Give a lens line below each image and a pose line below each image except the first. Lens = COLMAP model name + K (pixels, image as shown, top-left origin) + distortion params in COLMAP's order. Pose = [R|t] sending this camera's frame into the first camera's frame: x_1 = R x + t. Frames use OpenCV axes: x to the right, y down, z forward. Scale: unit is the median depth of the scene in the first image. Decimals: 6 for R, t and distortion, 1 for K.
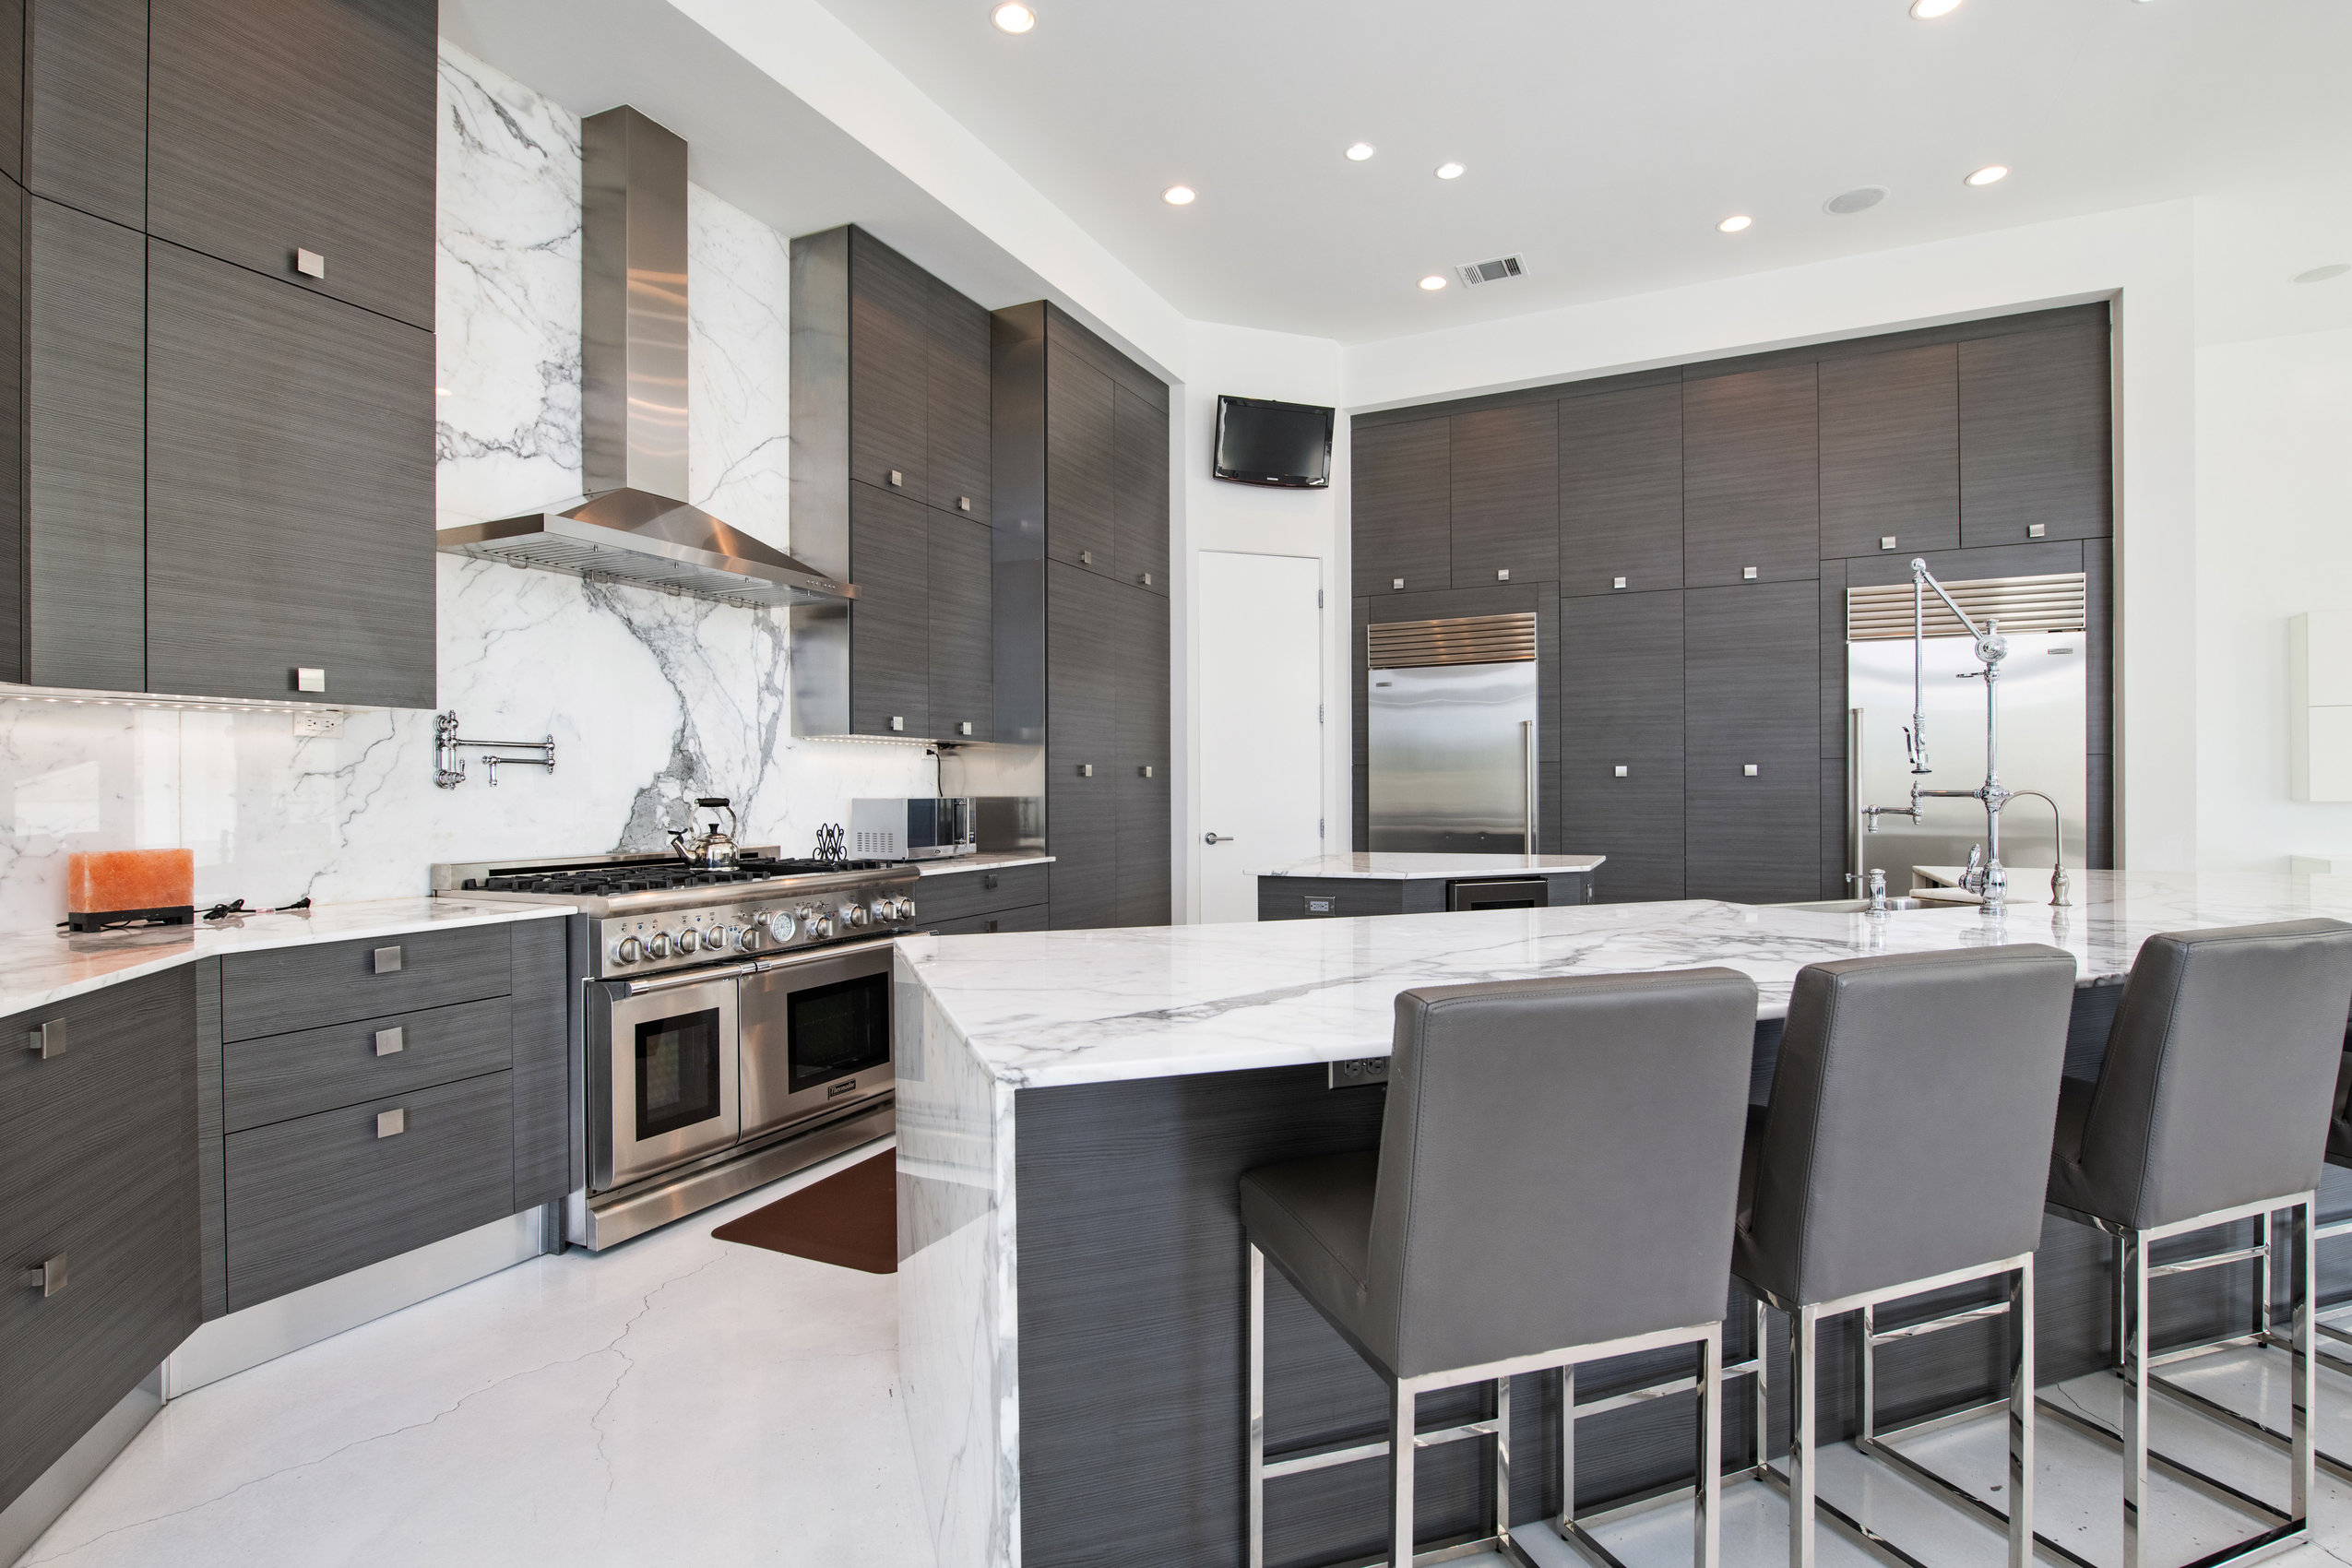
lens RADIAL K [[1196.0, 0, 1176.7], [0, 1196.0, 789.7], [0, 0, 1]] dist [0.000385, 0.000037]
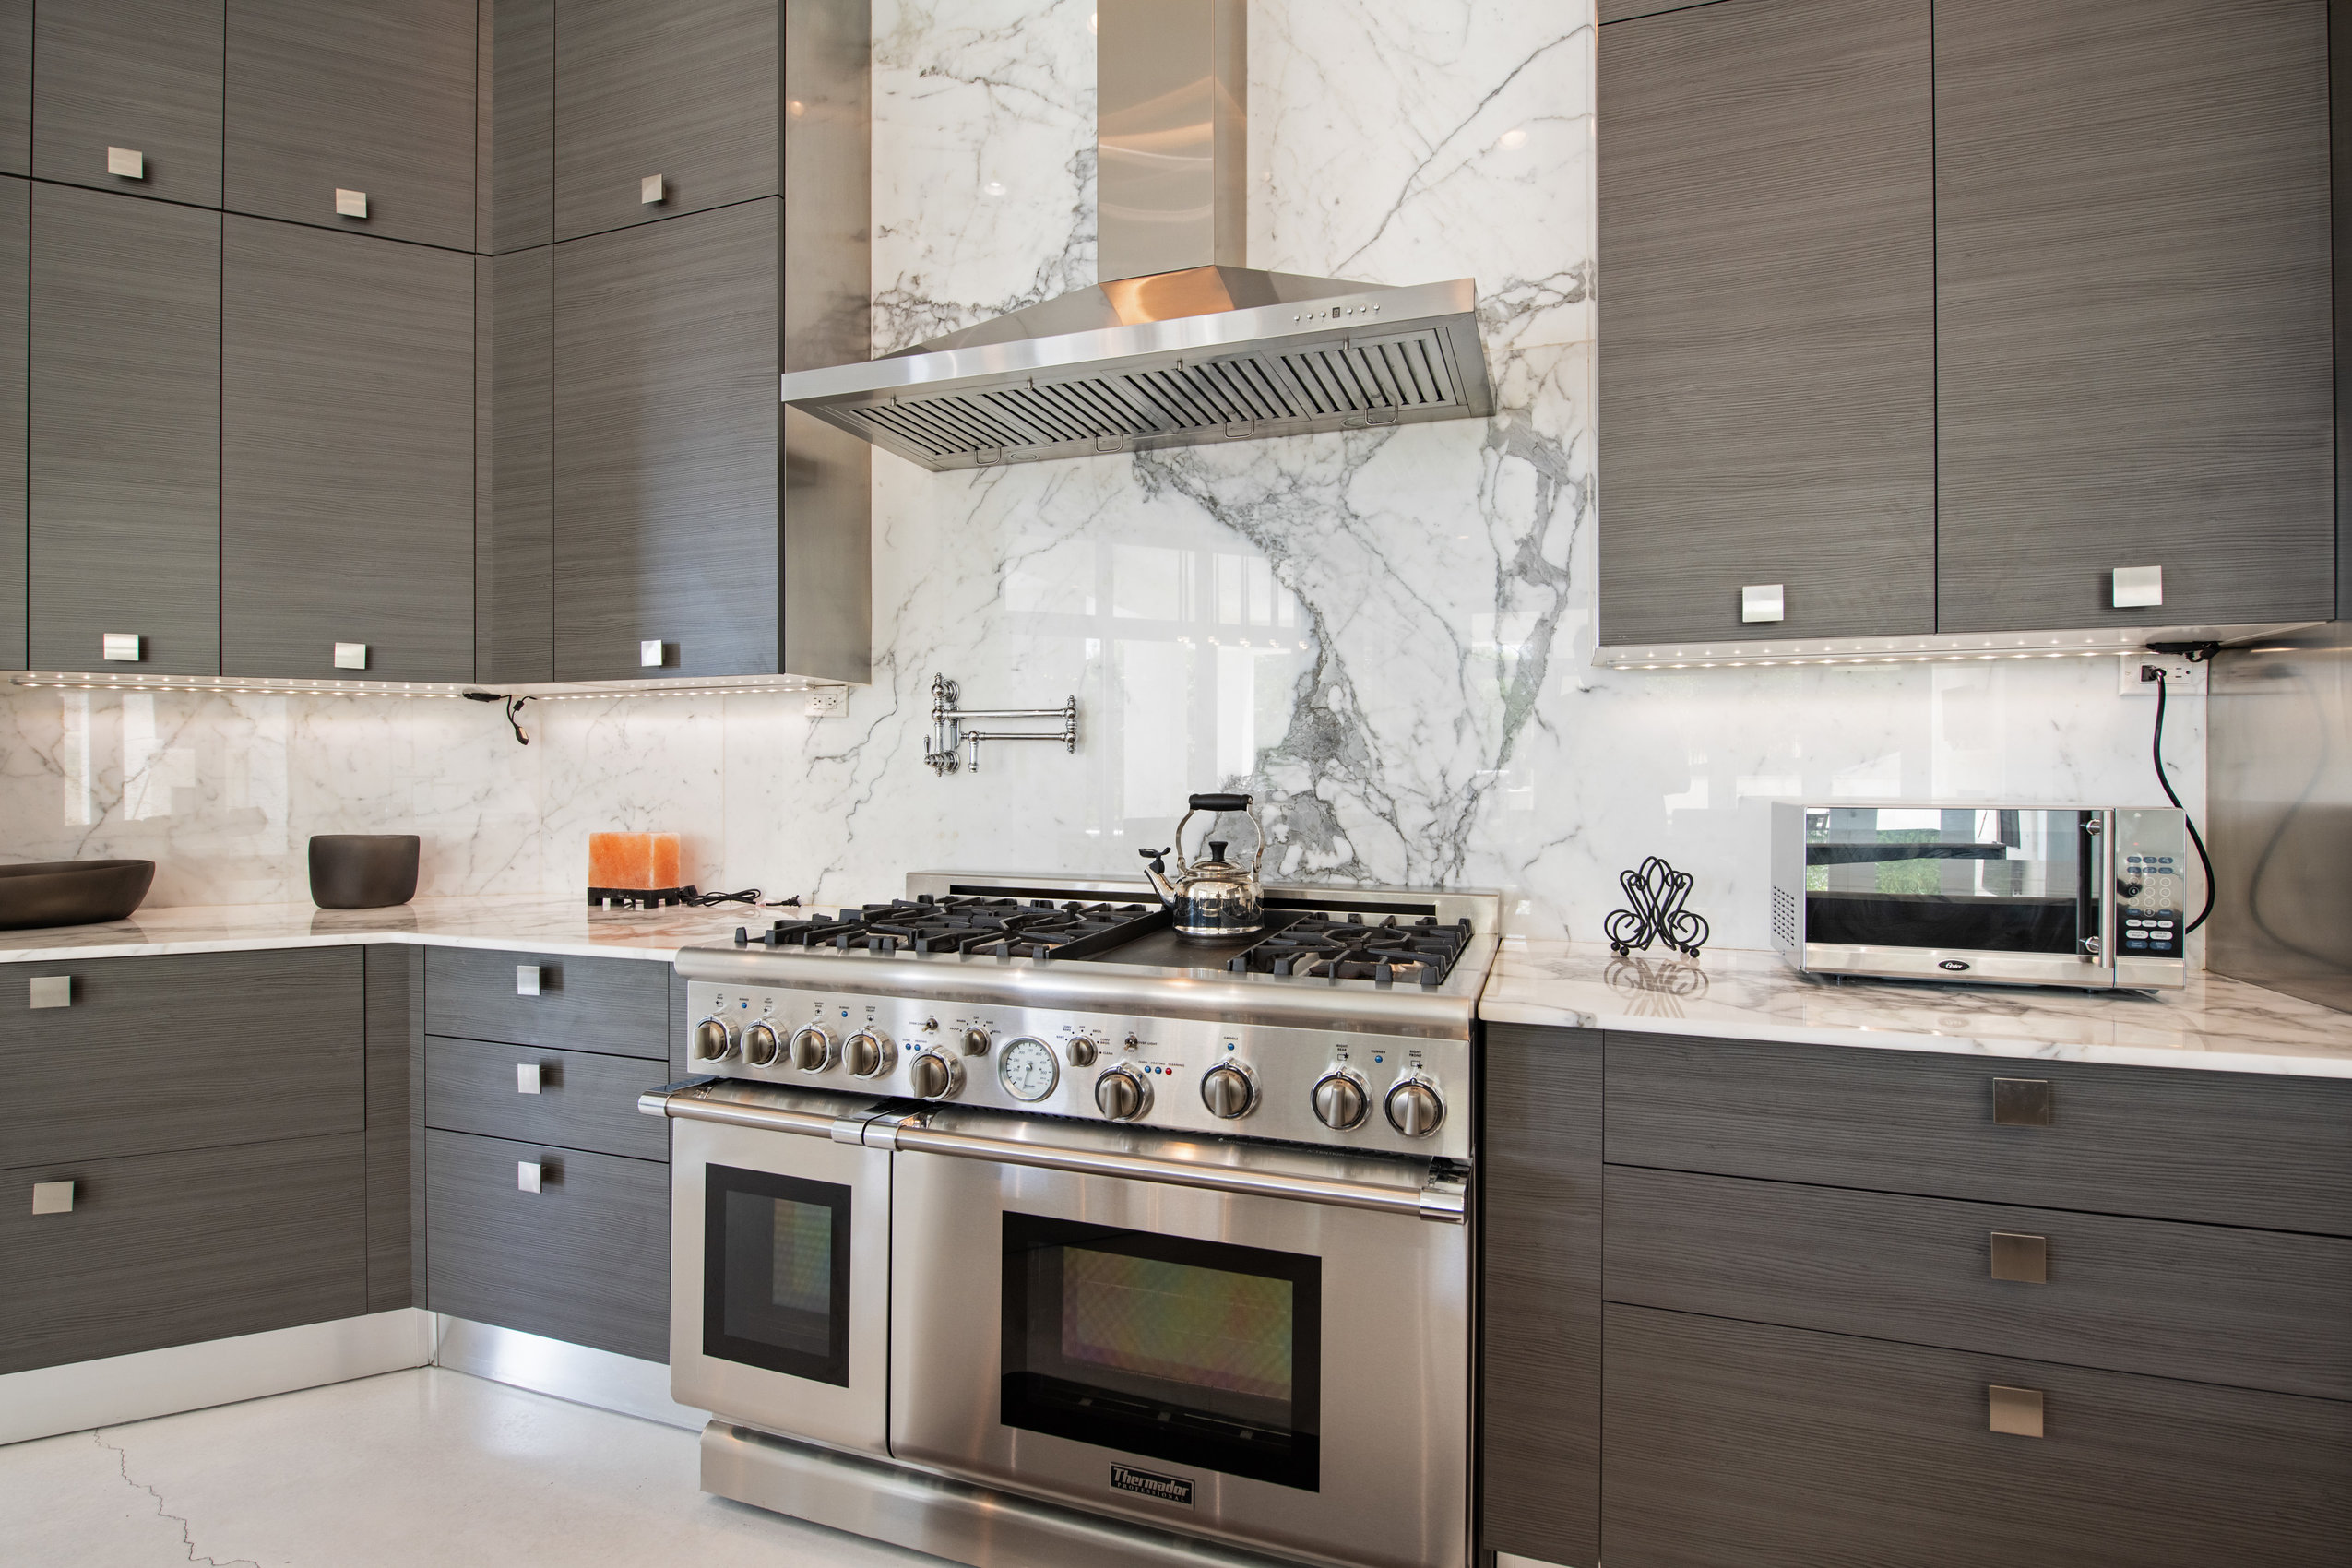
lens RADIAL K [[1128.8, 0, 1176.4], [0, 1128.8, 773.7], [0, 0, 1]] dist [0.003286, 0.000539]
pose [[0.106932, 0.002541, -0.994263, 0.115976], [-0.002442, 0.999994, 0.002293, -0.003184], [0.994263, 0.002182, 0.106938, 0.933648]]
